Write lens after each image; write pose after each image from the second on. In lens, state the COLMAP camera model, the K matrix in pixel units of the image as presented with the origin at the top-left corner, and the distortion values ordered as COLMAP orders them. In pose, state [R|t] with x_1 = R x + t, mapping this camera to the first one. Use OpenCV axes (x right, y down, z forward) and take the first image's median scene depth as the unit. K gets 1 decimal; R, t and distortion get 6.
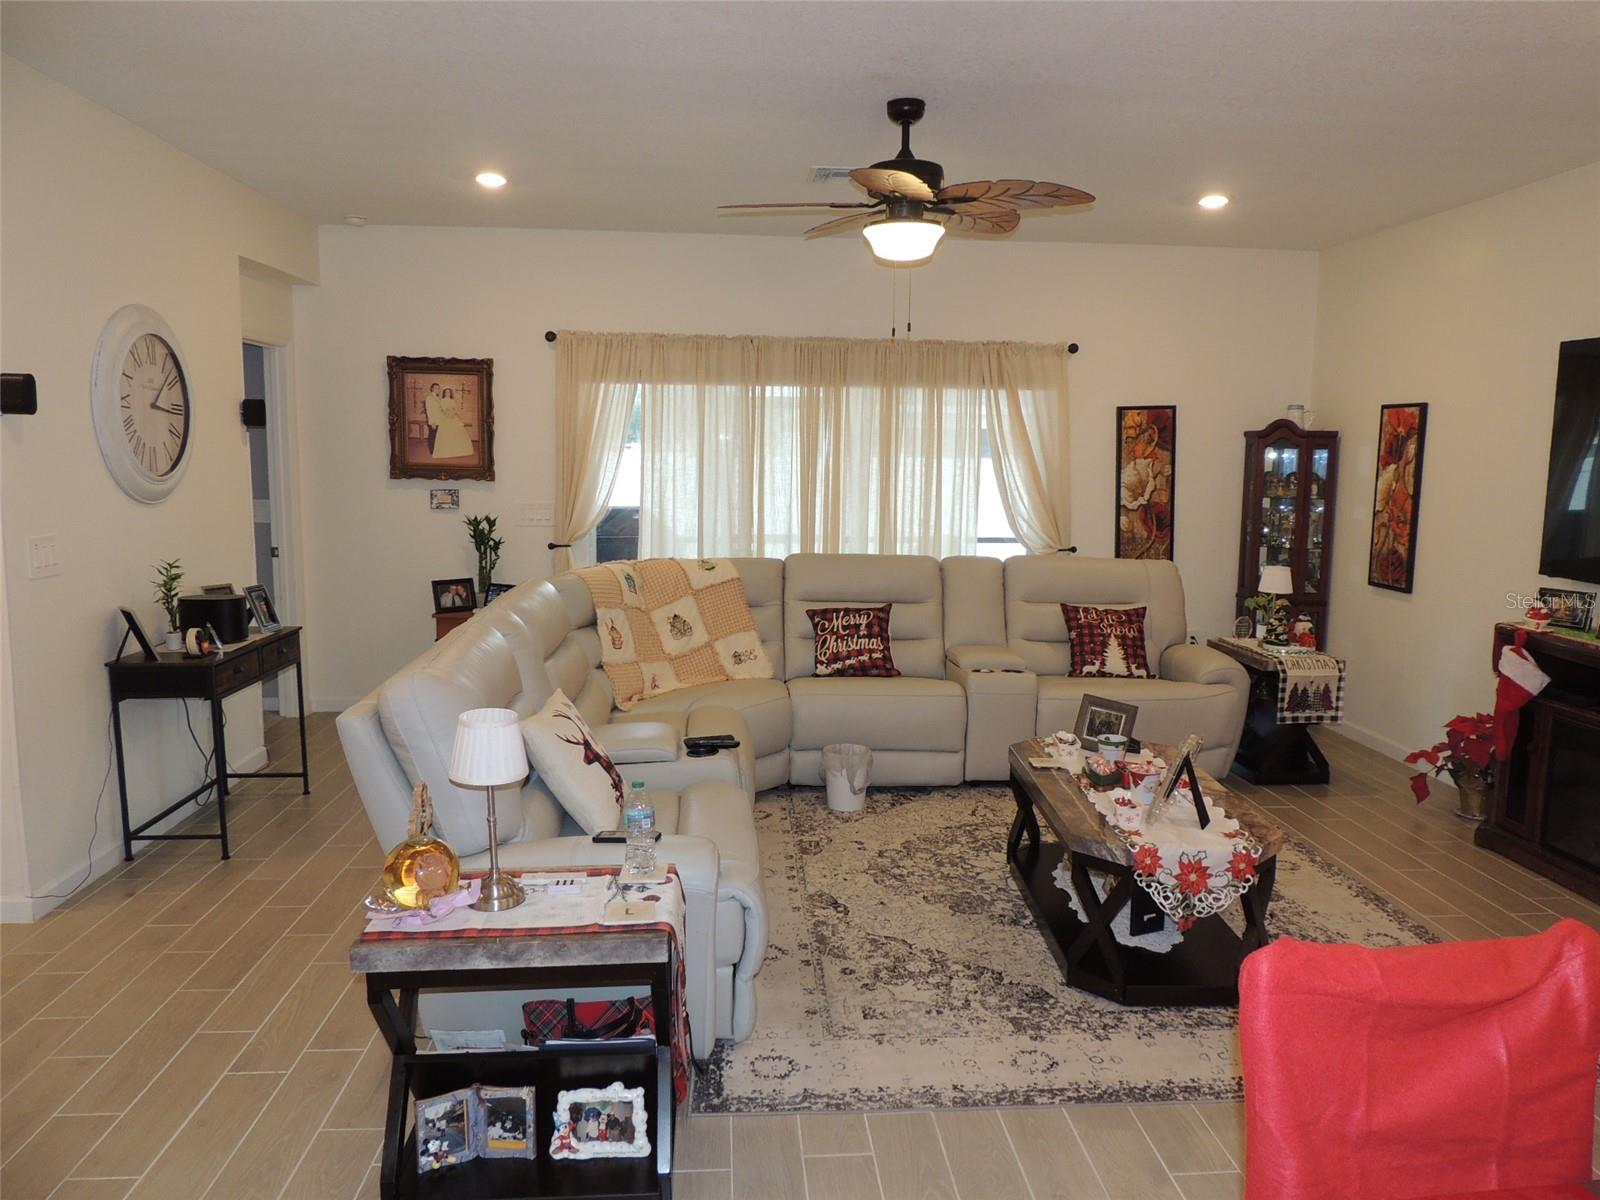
lens RADIAL K [[1135.5, 0, 803.0], [0, 1135.5, 602.2], [0, 0, 1]] dist [-0.024087, -0.002219]
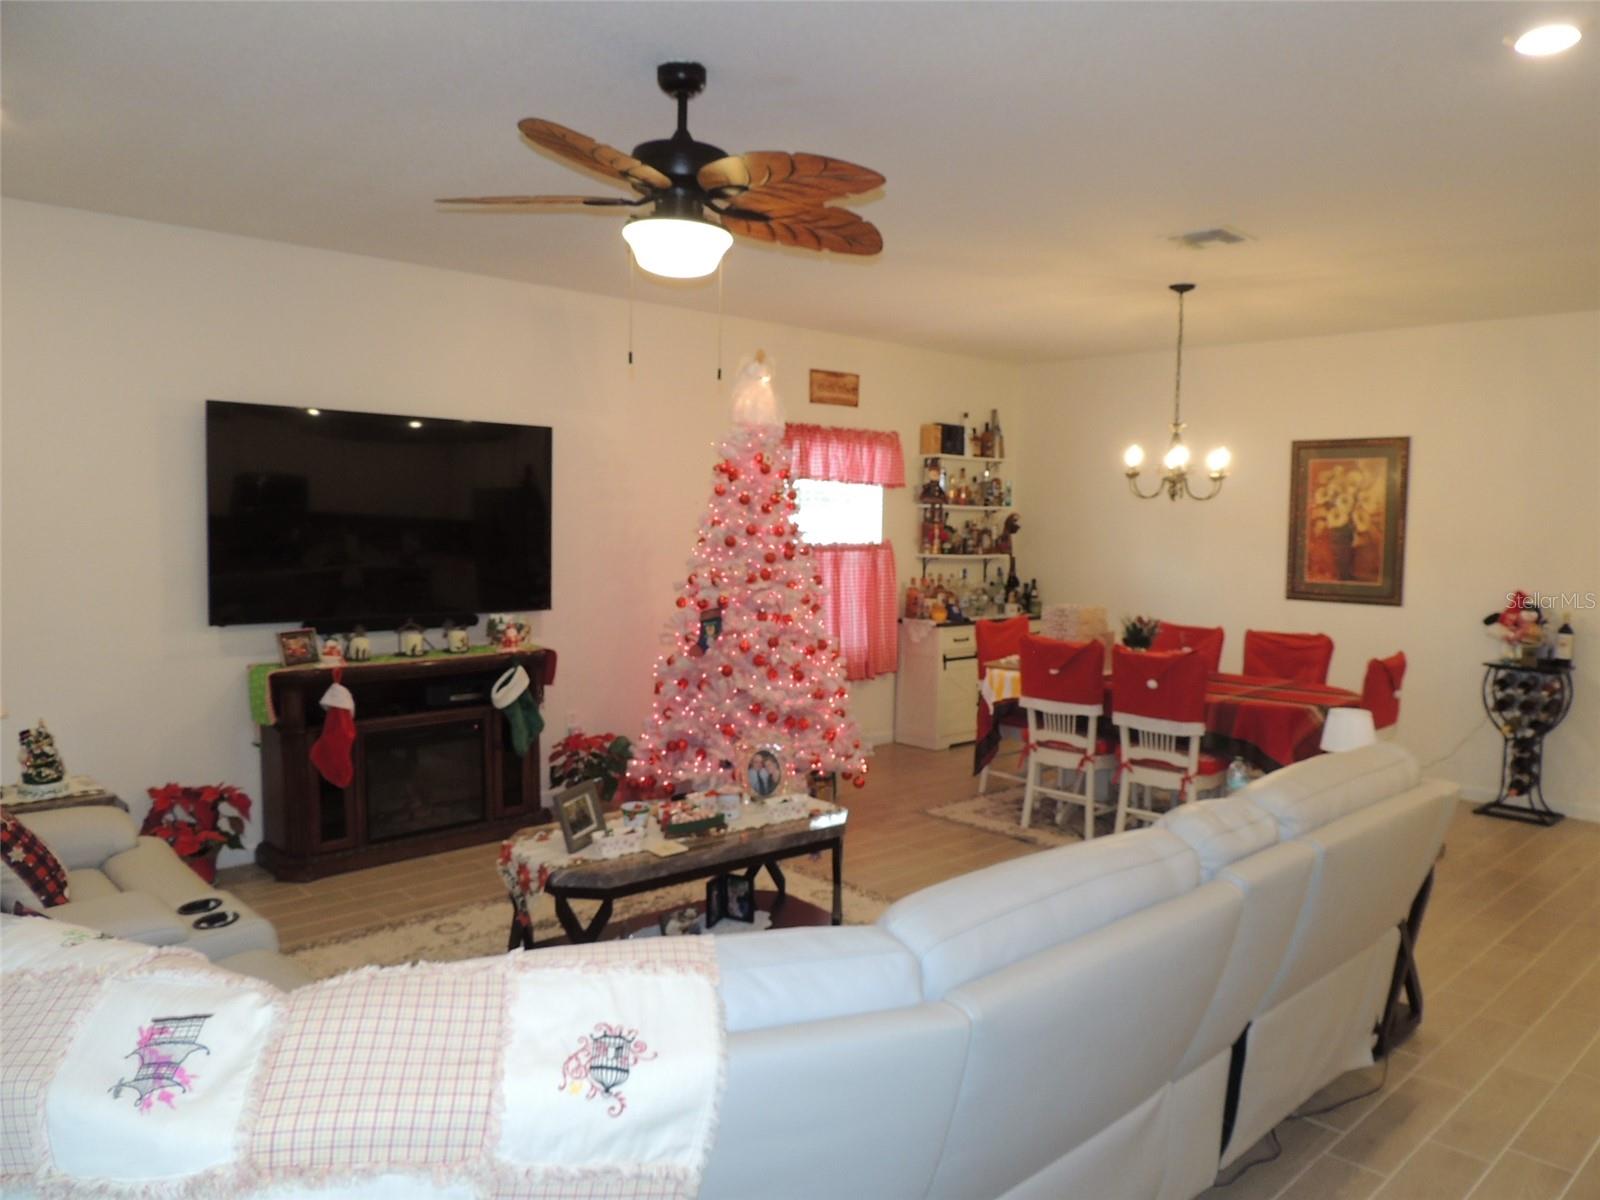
lens RADIAL K [[1140.8, 0, 795.5], [0, 1140.8, 607.1], [0, 0, 1]] dist [-0.032560, 0.023979]
pose [[-0.630688, -0.086691, 0.771179, -0.399336], [0.078252, 0.981571, 0.174339, -0.151341], [-0.772081, 0.170300, -0.612281, 1.027998]]
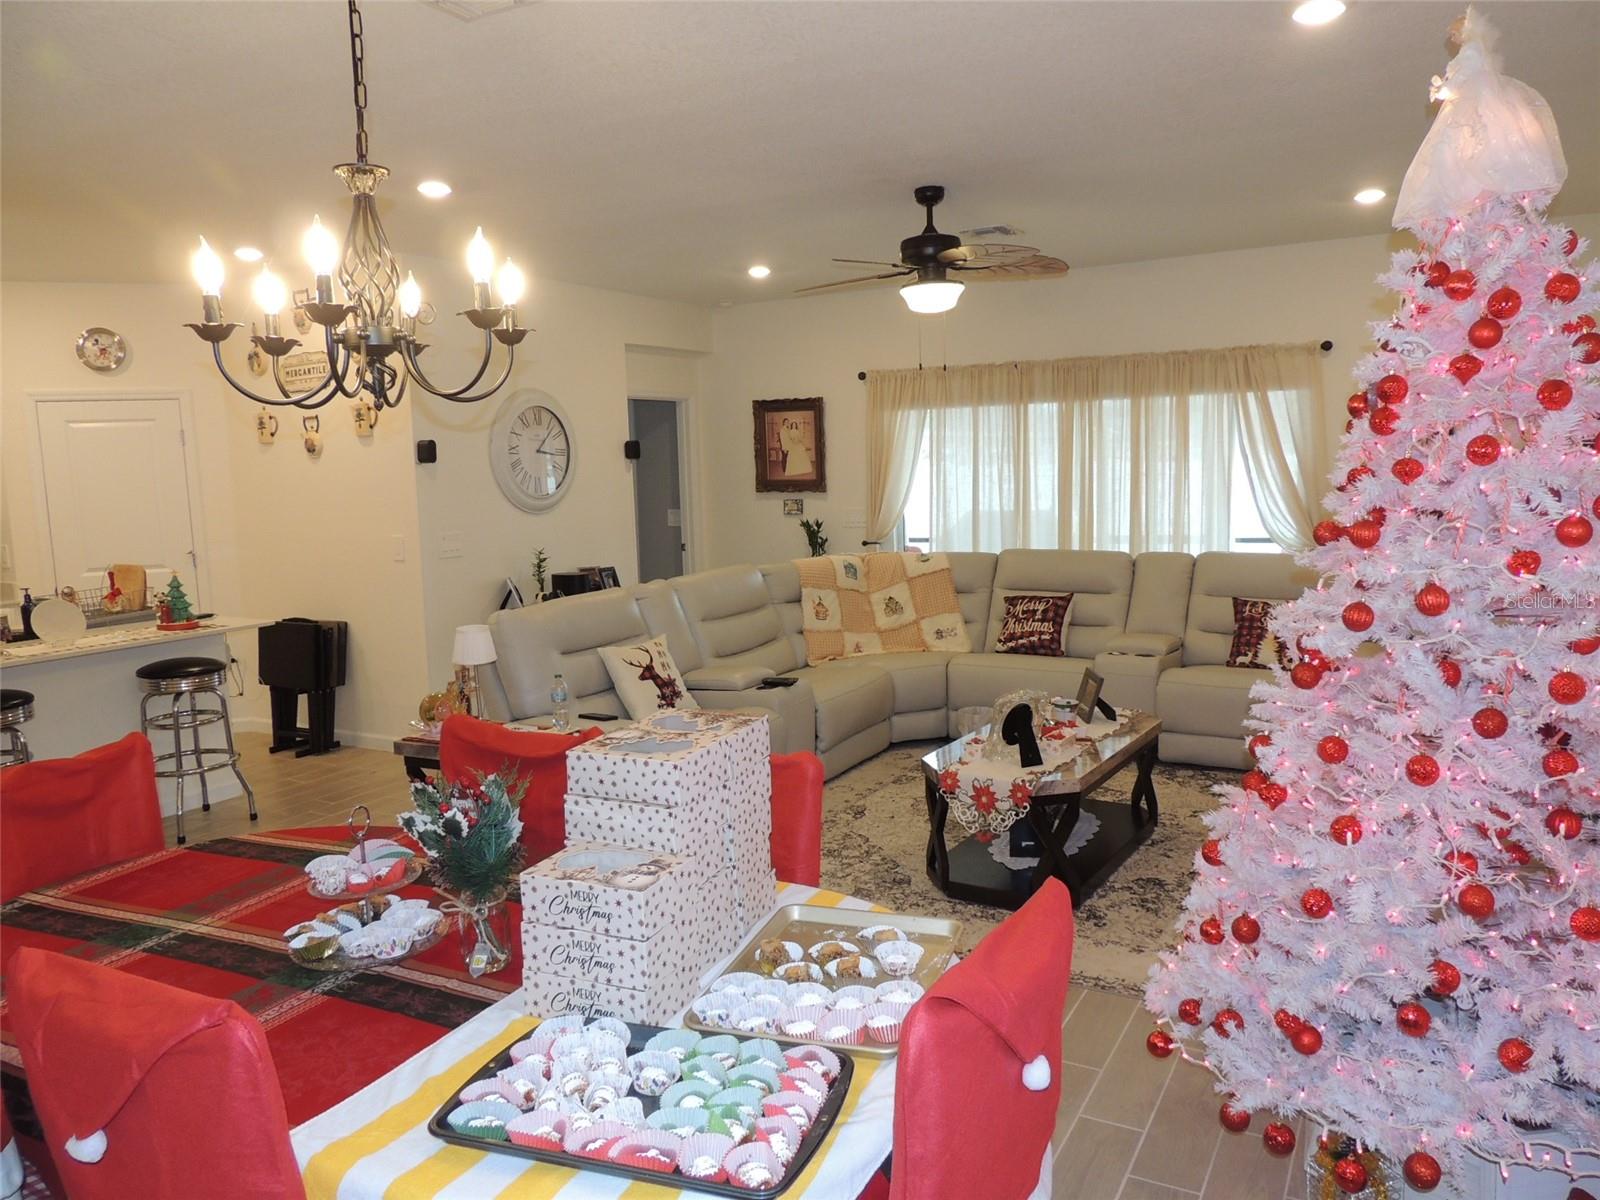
lens RADIAL K [[1136.4, 0, 811.7], [0, 1136.4, 605.6], [0, 0, 1]] dist [-0.021478, 0.001346]
pose [[0.836298, 0.030401, -0.547432, 0.484331], [-0.031926, 0.999468, 0.006733, 0.014506], [0.547345, 0.011846, 0.836823, -0.090304]]
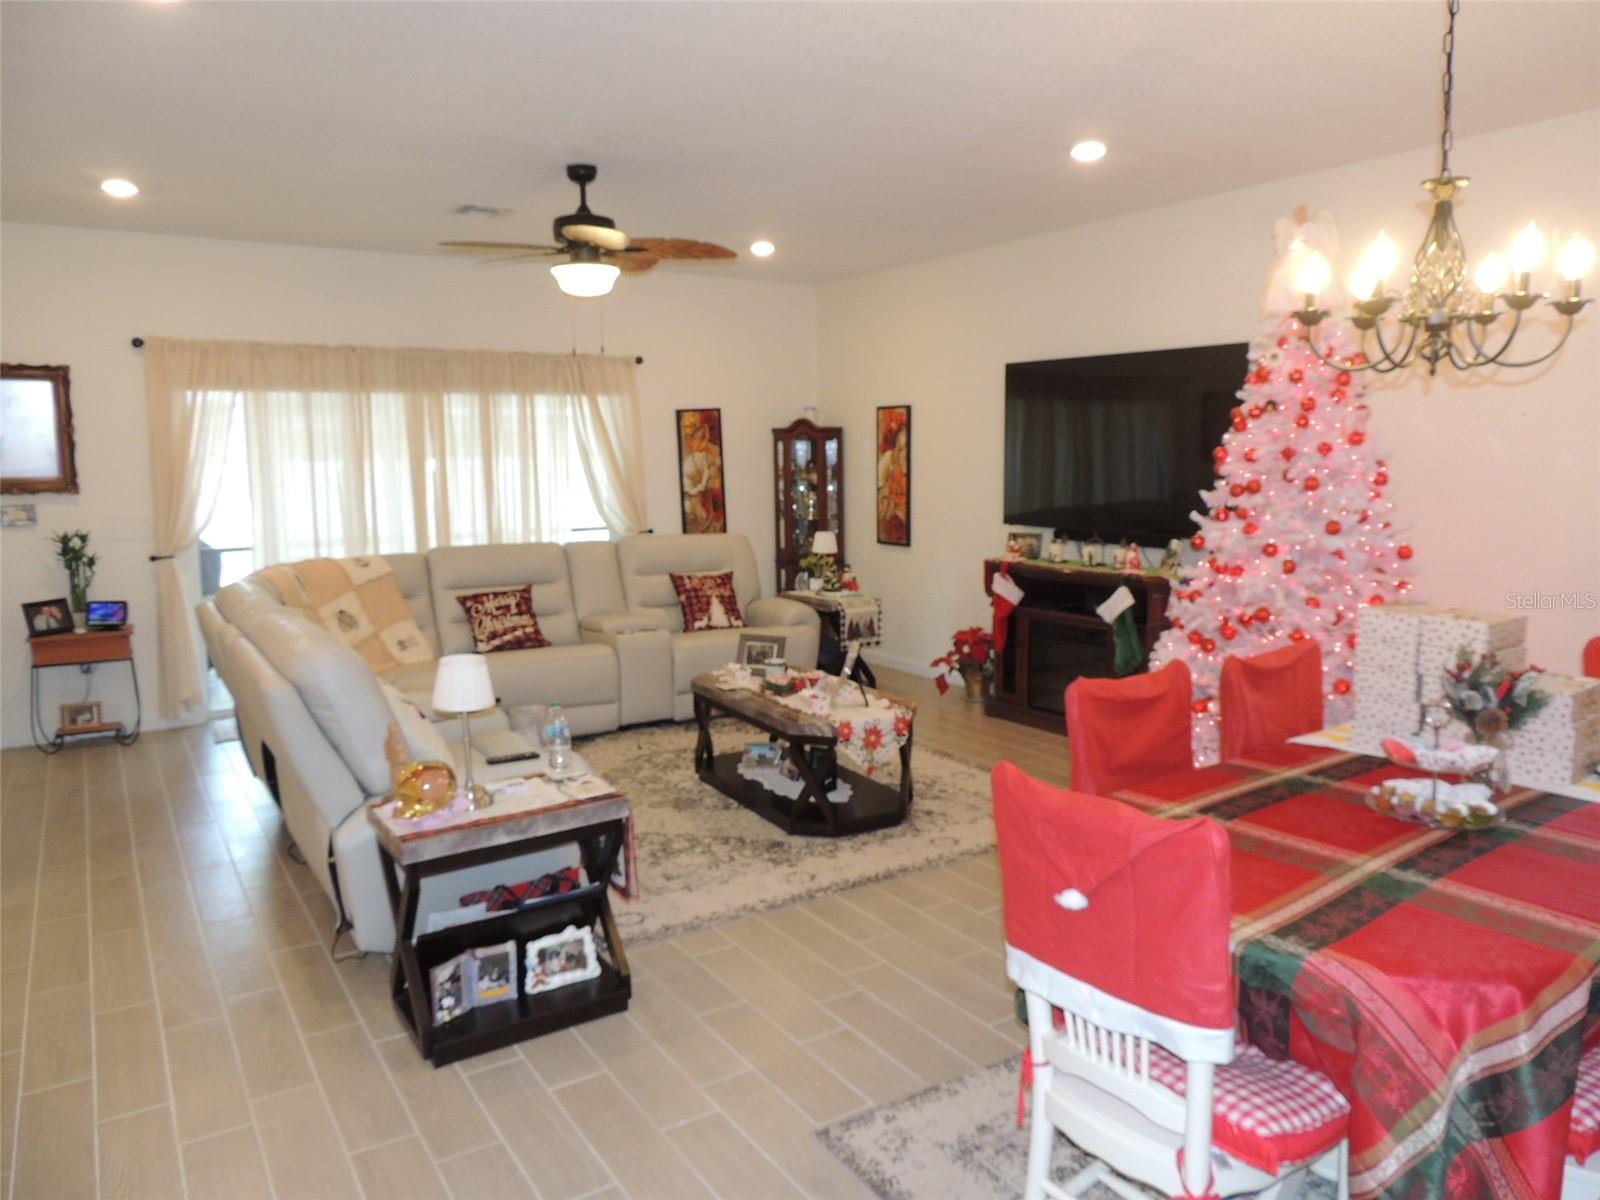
lens RADIAL K [[1140.8, 0, 795.5], [0, 1140.8, 607.1], [0, 0, 1]] dist [-0.032560, 0.023979]
pose [[0.879637, -0.088279, 0.467382, -0.228011], [0.085783, 0.995957, 0.026669, 0.016152], [-0.467847, 0.016634, 0.883653, -0.136960]]
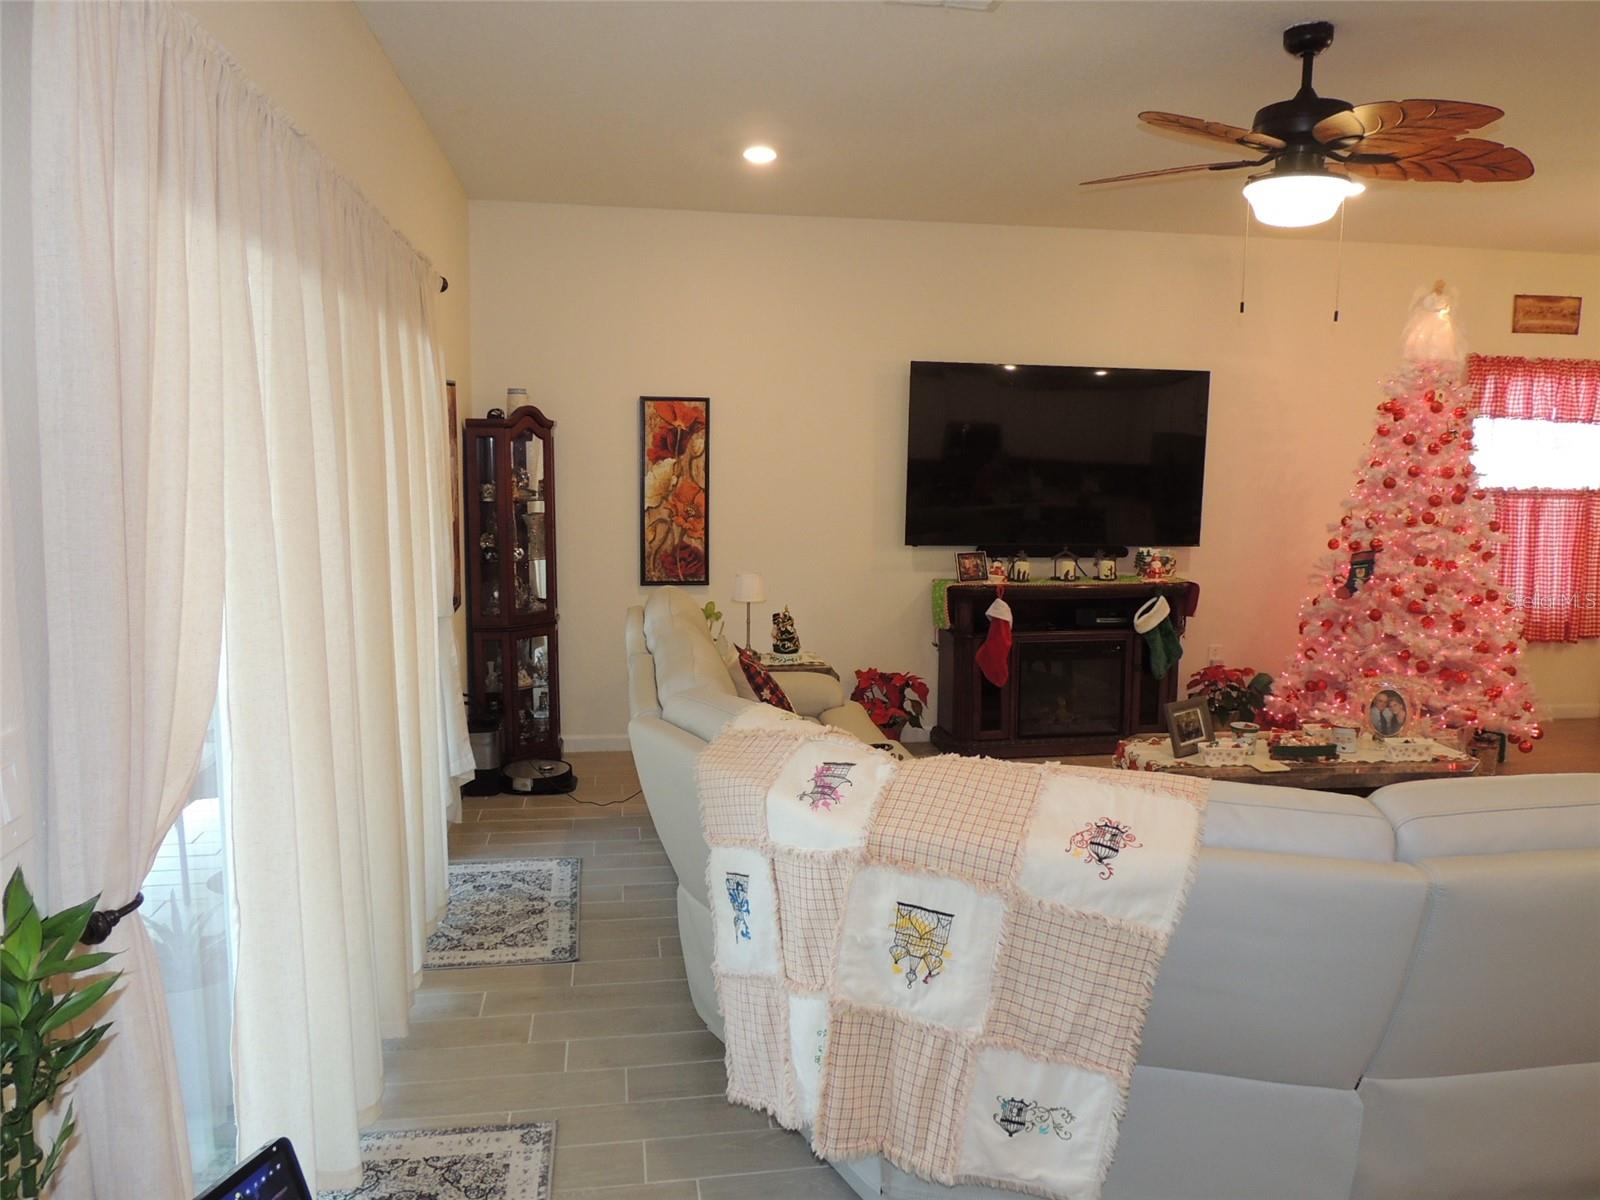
lens RADIAL K [[1136.4, 0, 811.7], [0, 1136.4, 605.6], [0, 0, 1]] dist [-0.021478, 0.001346]
pose [[-0.102487, -0.148733, 0.983552, -0.502689], [0.118612, 0.979877, 0.160537, -0.148468], [-0.987637, 0.133114, -0.082783, 1.030094]]
